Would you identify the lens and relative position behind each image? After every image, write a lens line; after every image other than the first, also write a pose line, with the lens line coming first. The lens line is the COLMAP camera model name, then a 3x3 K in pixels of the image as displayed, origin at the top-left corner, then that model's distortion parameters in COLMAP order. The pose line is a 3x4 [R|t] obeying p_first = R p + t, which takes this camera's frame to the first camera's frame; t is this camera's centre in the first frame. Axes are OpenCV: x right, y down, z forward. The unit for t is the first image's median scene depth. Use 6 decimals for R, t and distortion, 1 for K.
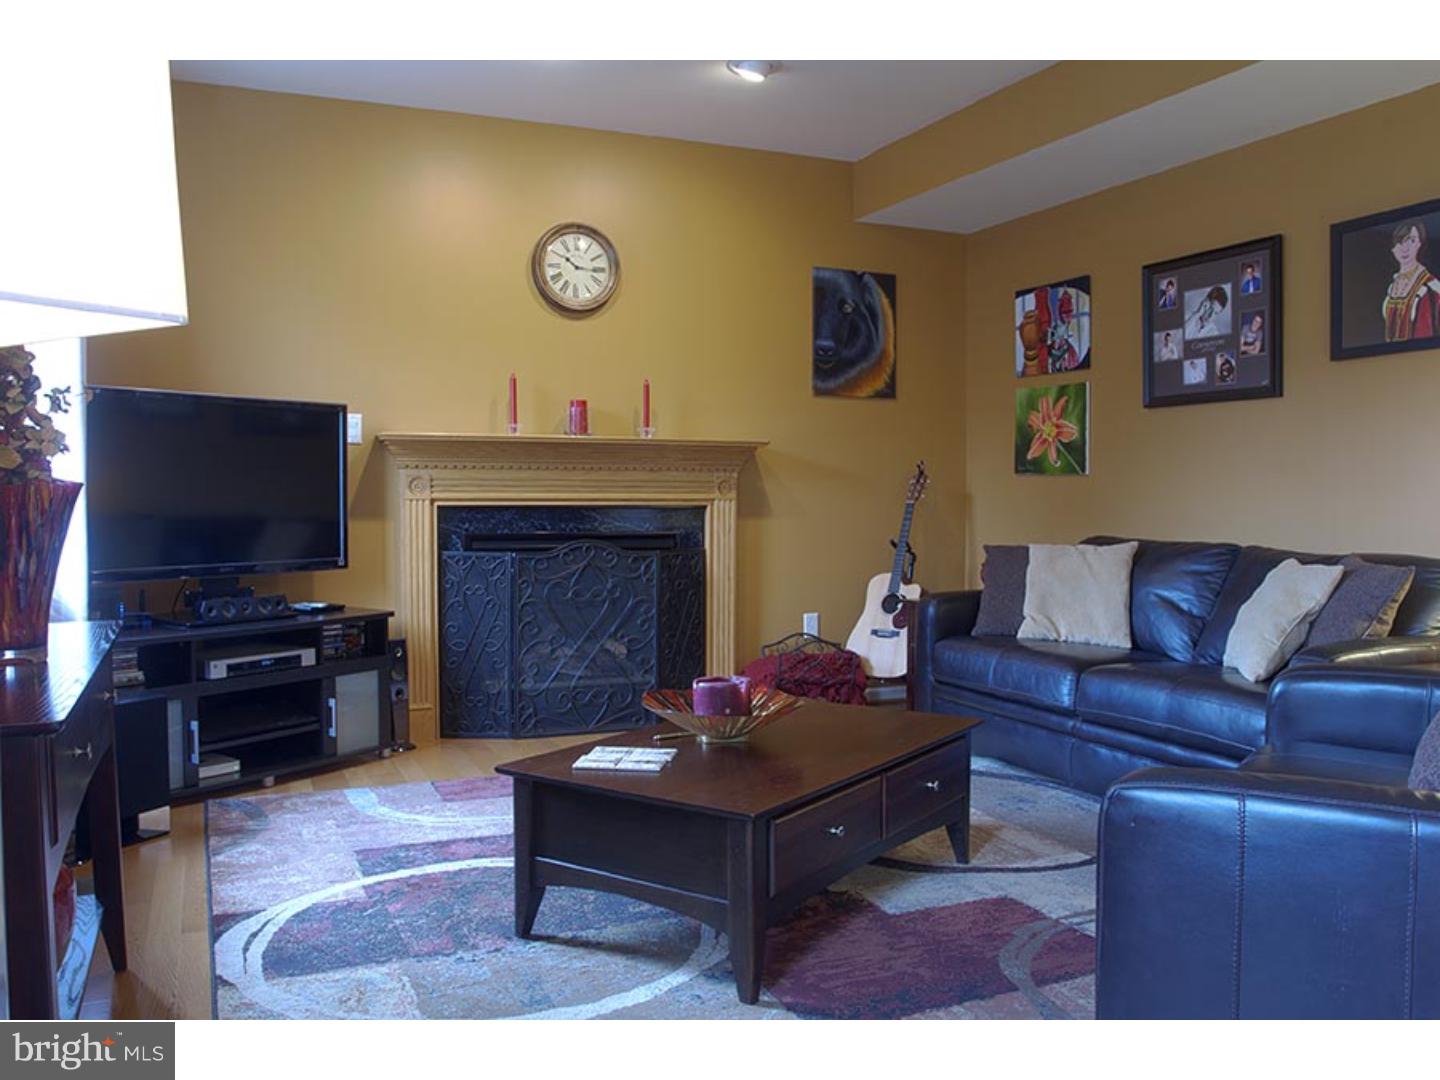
lens RADIAL K [[1167.8, 0, 720.0], [0, 1167.8, 540.0], [0, 0, 1]] dist [-0.079298, 0.008366]
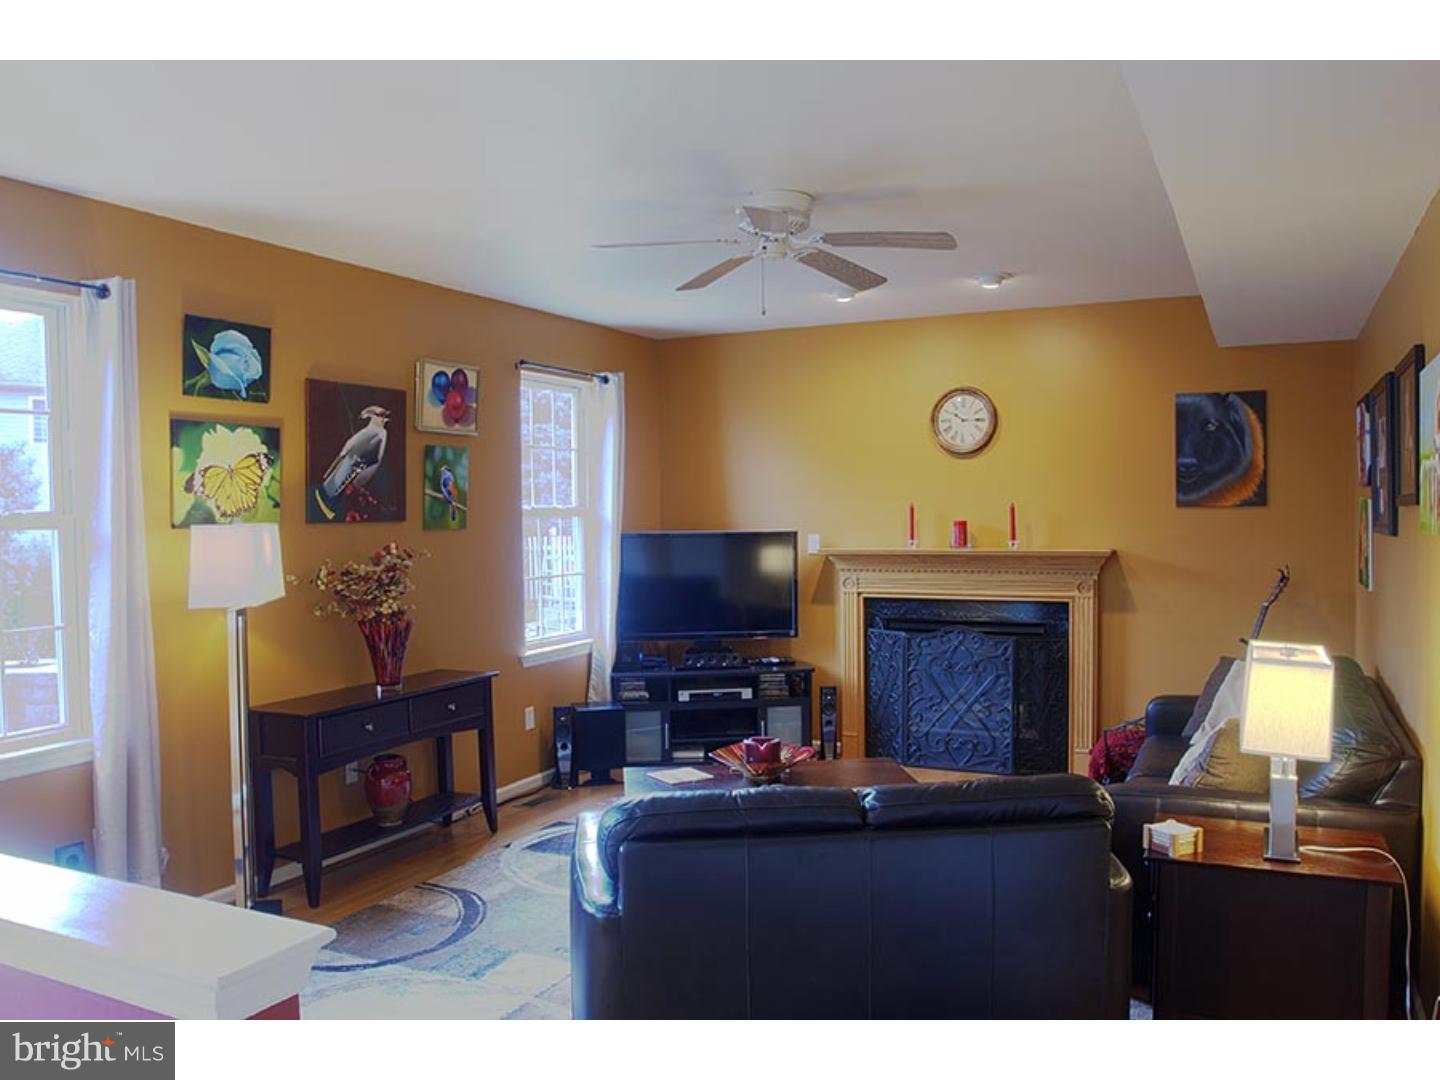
lens RADIAL K [[1167.8, 0, 720.0], [0, 1167.8, 540.0], [0, 0, 1]] dist [-0.079298, 0.008366]
pose [[0.657455, 0.010160, -0.753425, 0.695053], [-0.014609, 0.999893, 0.000736, -0.093802], [0.753352, 0.010523, 0.657533, -0.085024]]
